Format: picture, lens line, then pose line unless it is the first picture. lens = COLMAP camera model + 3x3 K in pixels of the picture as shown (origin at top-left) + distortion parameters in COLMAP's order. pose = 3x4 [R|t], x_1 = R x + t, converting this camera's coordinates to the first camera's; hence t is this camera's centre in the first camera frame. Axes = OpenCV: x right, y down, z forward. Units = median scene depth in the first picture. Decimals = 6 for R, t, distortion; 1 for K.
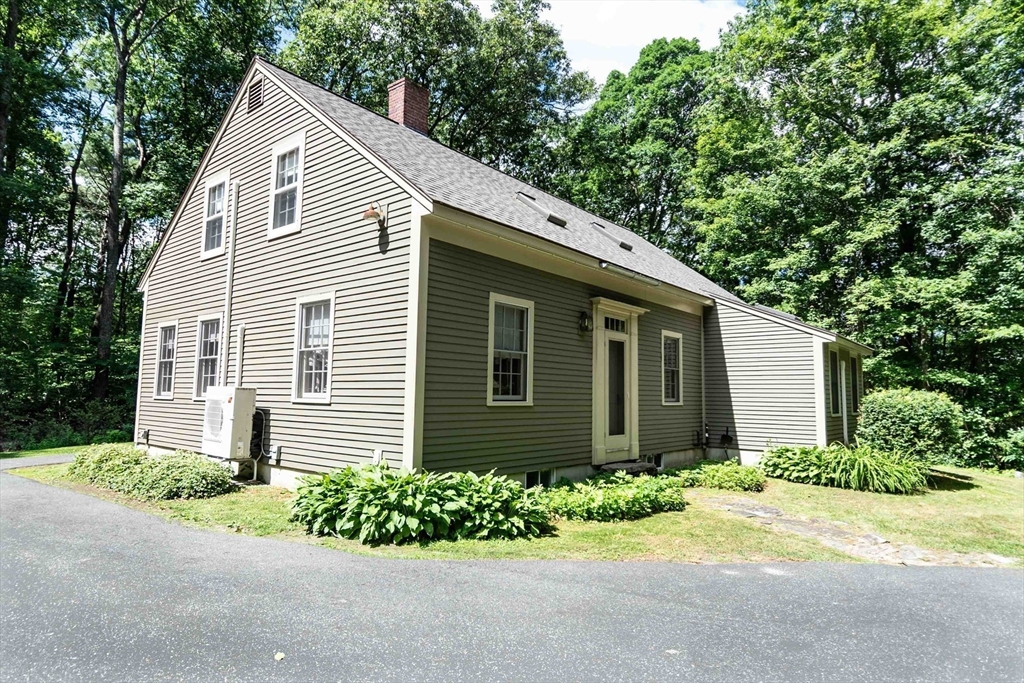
lens RADIAL K [[601.1, 0, 513.5], [0, 601.1, 343.1], [0, 0, 1]] dist [-0.007038, 0.004510]
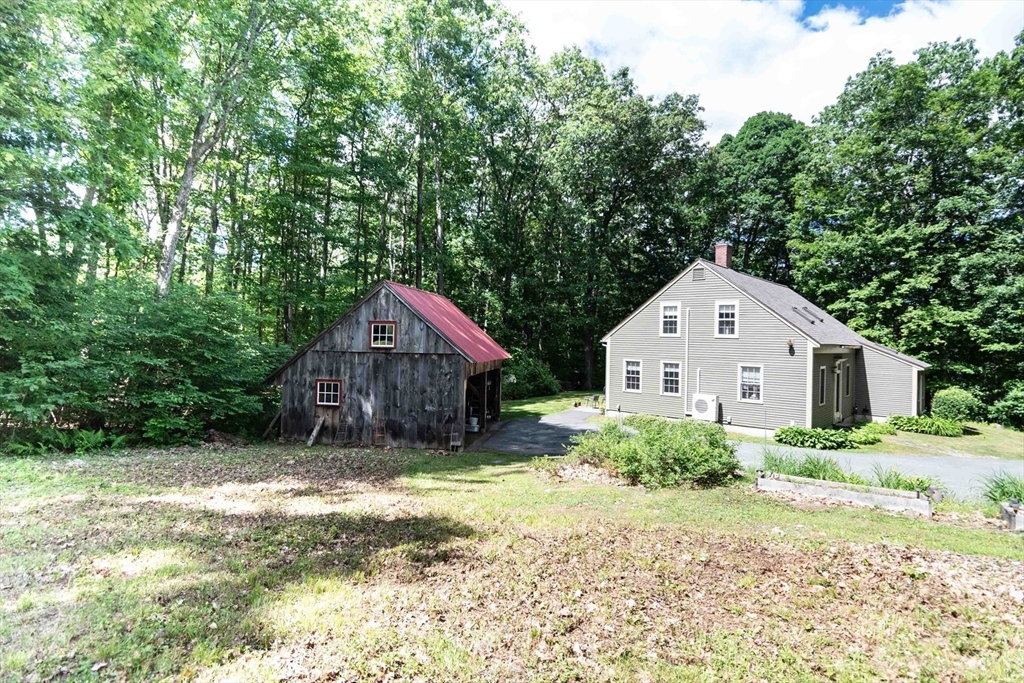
lens RADIAL K [[548.7, 0, 519.2], [0, 548.7, 340.9], [0, 0, 1]] dist [0.002633, -0.005065]
pose [[0.999777, 0.010279, -0.018463, -0.542495], [-0.008532, 0.995692, 0.092325, -0.165159], [0.019333, -0.092147, 0.995558, -0.616190]]
